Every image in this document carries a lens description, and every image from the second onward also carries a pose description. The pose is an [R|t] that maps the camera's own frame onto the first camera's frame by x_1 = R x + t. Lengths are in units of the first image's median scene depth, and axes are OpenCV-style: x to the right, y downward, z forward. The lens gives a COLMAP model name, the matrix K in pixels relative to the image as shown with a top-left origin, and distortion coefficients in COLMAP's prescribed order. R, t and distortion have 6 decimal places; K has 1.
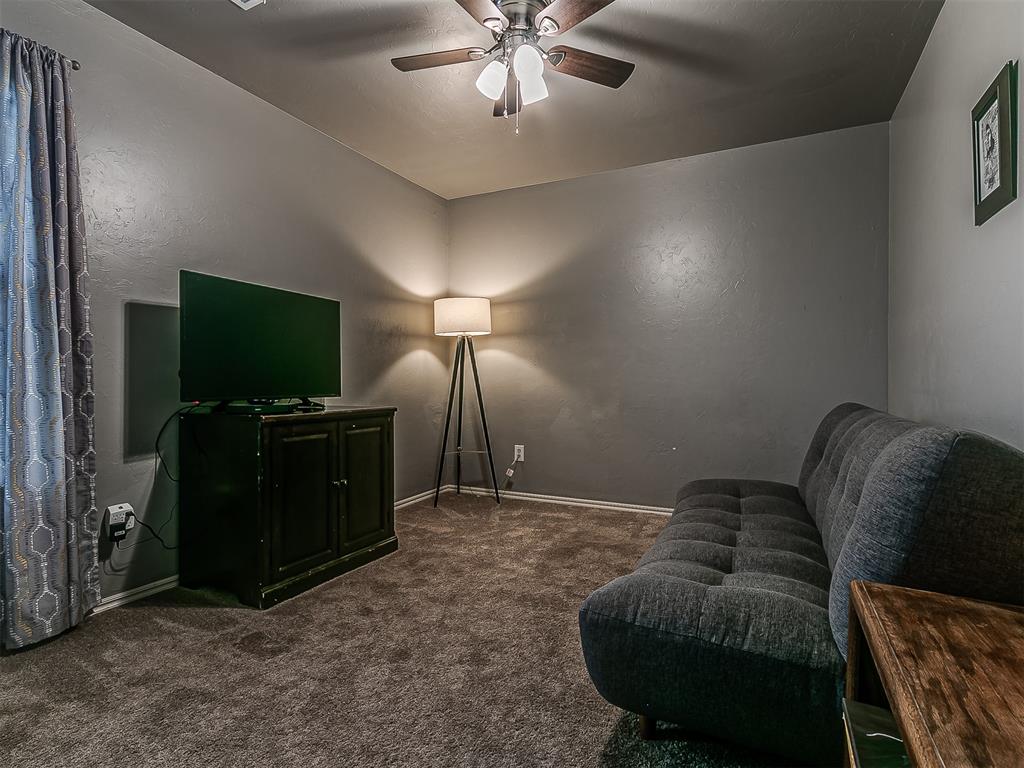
lens RADIAL K [[542.0, 0, 512.0], [0, 542.0, 384.0], [0, 0, 1]] dist [0.003515, -0.000735]
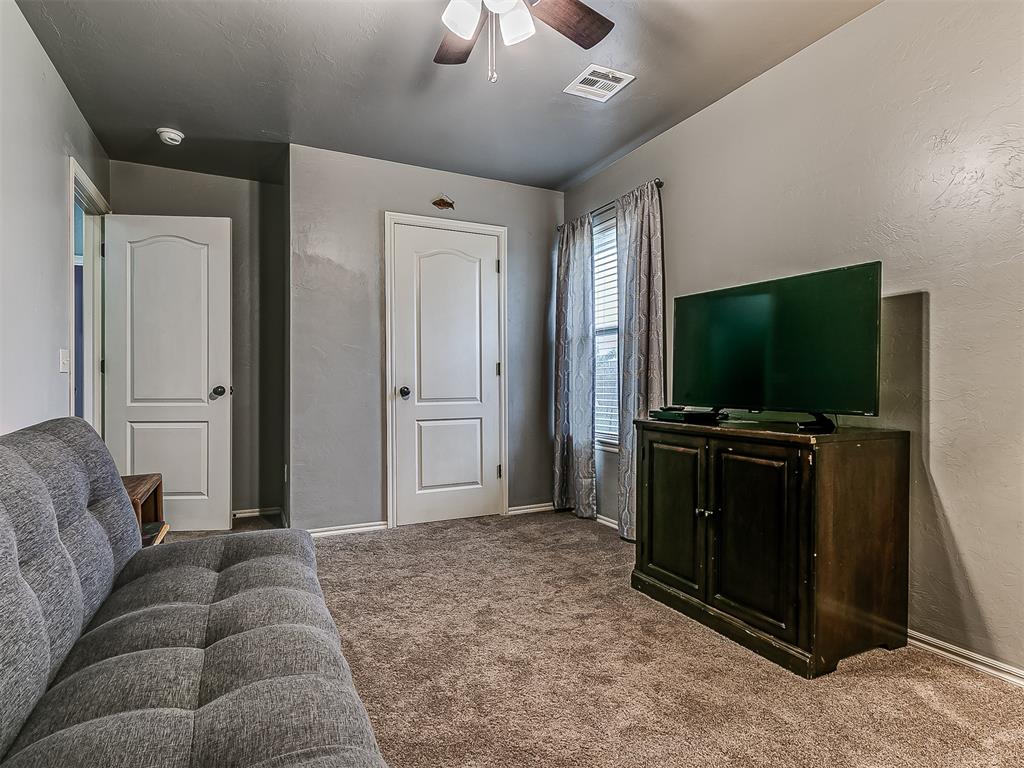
lens RADIAL K [[580.1, 0, 512.0], [0, 580.1, 384.0], [0, 0, 1]] dist [0.060490, -0.000297]
pose [[-0.634822, 0.003293, -0.772651, 0.577012], [-0.003708, 0.999966, 0.007309, -0.019832], [0.772649, 0.007505, -0.634789, 1.380757]]
